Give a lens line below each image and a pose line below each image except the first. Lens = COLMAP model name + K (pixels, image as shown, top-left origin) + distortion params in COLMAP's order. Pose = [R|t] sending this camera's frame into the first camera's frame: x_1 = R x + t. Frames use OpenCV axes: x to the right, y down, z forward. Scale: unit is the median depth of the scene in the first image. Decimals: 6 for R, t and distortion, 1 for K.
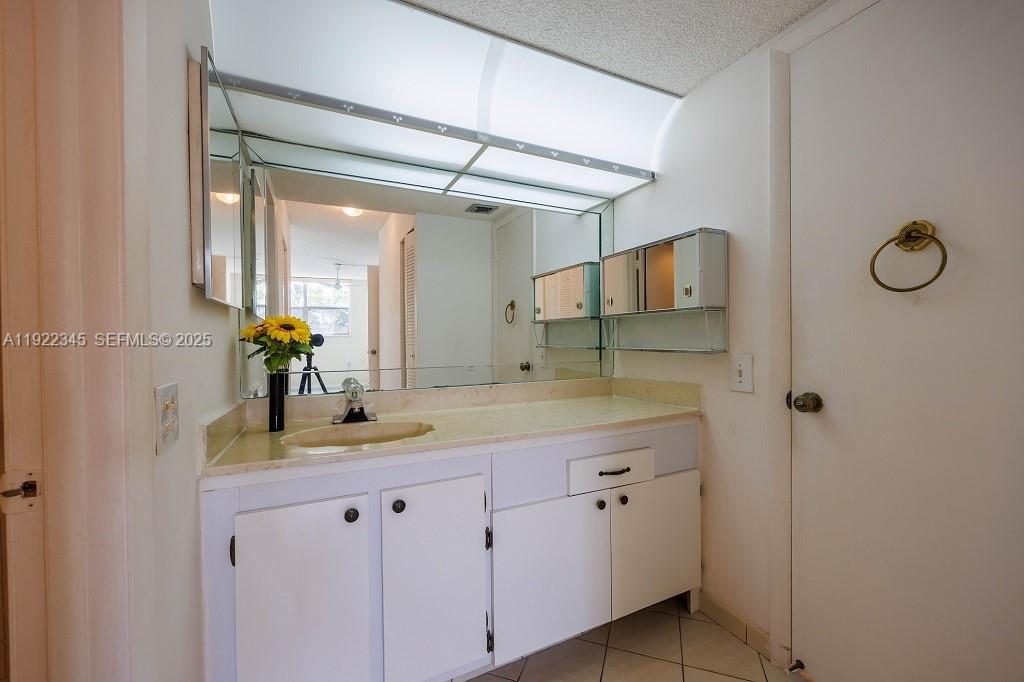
lens RADIAL K [[409.0, 0, 513.9], [0, 409.0, 340.3], [0, 0, 1]] dist [-0.000256, -0.000023]
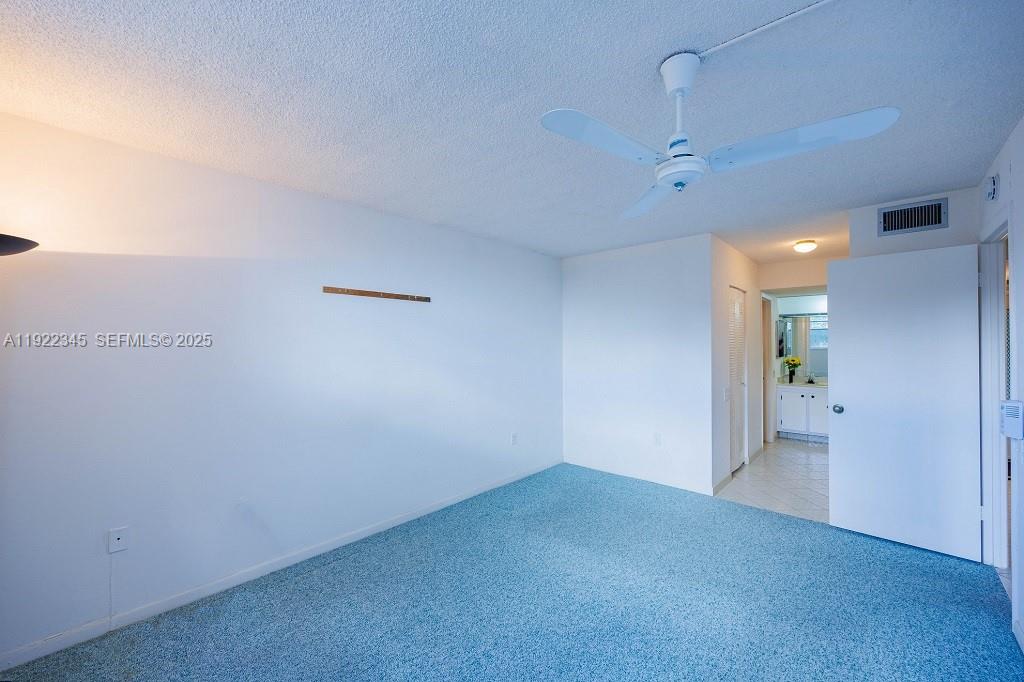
lens RADIAL K [[409.0, 0, 513.9], [0, 409.0, 342.8], [0, 0, 1]] dist [-0.000256, -0.000023]
pose [[0.375747, 0.006926, -0.926696, 3.136742], [-0.011317, 0.999932, 0.002885, -0.259925], [0.926653, 0.009404, 0.375800, -4.533437]]
